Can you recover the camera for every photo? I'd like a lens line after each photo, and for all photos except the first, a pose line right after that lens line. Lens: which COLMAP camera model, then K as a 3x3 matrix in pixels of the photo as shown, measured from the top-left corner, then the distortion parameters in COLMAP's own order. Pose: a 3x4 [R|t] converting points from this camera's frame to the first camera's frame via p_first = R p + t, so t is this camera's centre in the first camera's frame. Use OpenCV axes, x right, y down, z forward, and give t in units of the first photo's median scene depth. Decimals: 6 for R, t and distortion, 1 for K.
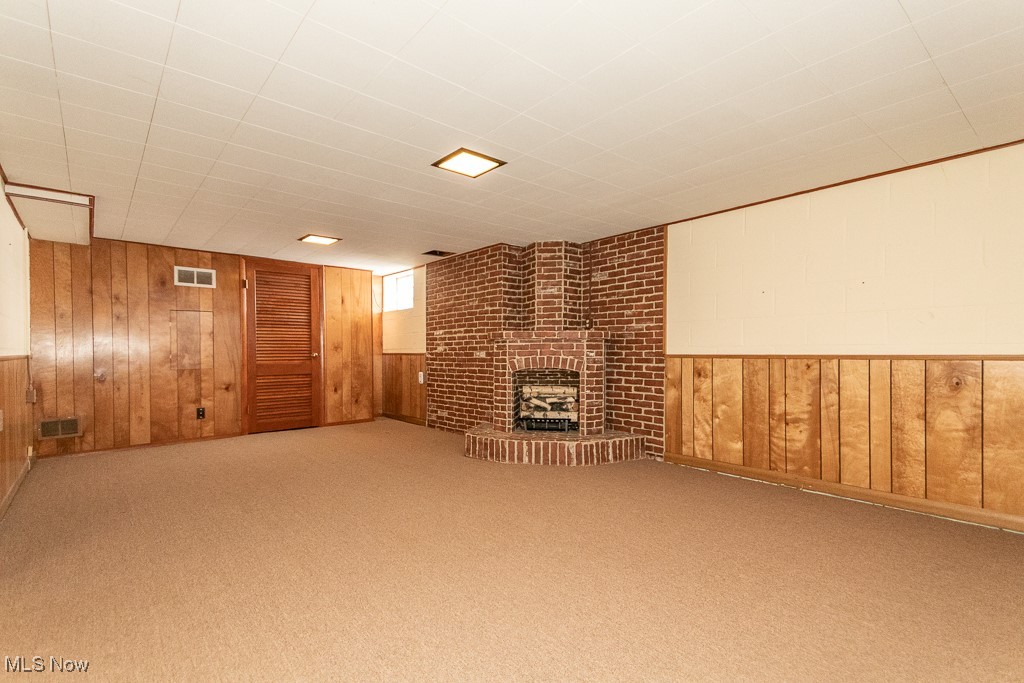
lens RADIAL K [[476.4, 0, 508.1], [0, 476.4, 358.5], [0, 0, 1]] dist [0.073288, -0.033652]
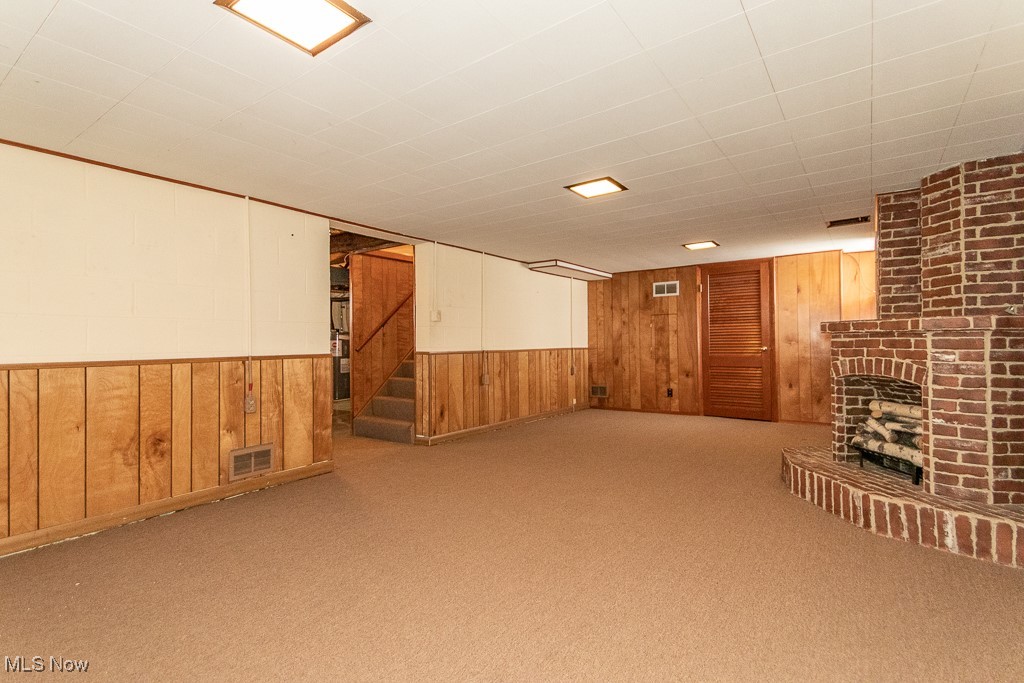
lens RADIAL K [[484.0, 0, 512.0], [0, 484.0, 341.5], [0, 0, 1]] dist [0.018809, 0.000023]
pose [[0.231772, -0.000026, -0.972770, 0.578316], [-0.004168, 0.999991, -0.001020, -0.023316], [0.972761, 0.004291, 0.231769, 0.320479]]
